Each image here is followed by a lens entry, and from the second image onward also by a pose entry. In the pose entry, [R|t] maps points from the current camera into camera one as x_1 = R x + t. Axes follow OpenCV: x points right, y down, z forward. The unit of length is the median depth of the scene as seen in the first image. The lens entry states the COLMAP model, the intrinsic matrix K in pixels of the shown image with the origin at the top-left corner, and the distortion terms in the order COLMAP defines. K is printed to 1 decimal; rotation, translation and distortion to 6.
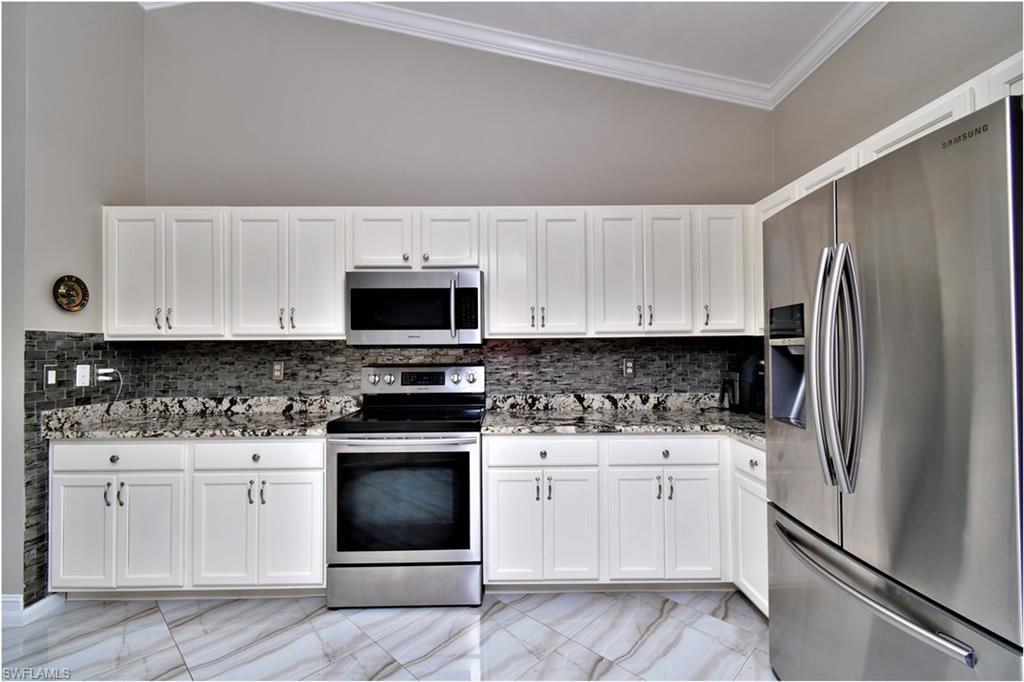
lens RADIAL K [[452.1, 0, 508.7], [0, 452.1, 343.4], [0, 0, 1]] dist [0.000753, 0.000042]
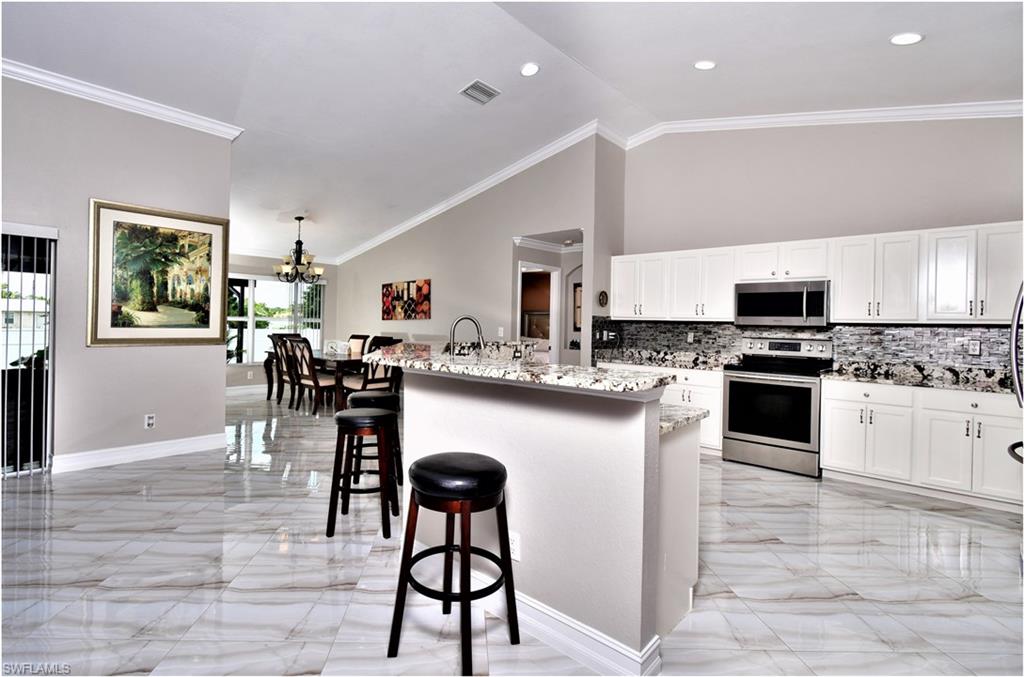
lens RADIAL K [[497.2, 0, 465.9], [0, 497.2, 323.9], [0, 0, 1]] dist [-0.001210, -0.001194]
pose [[0.703264, 0.023043, -0.710556, 0.257164], [-0.016992, 0.999734, 0.015604, -0.010060], [0.710726, 0.001100, 0.703468, -1.006149]]
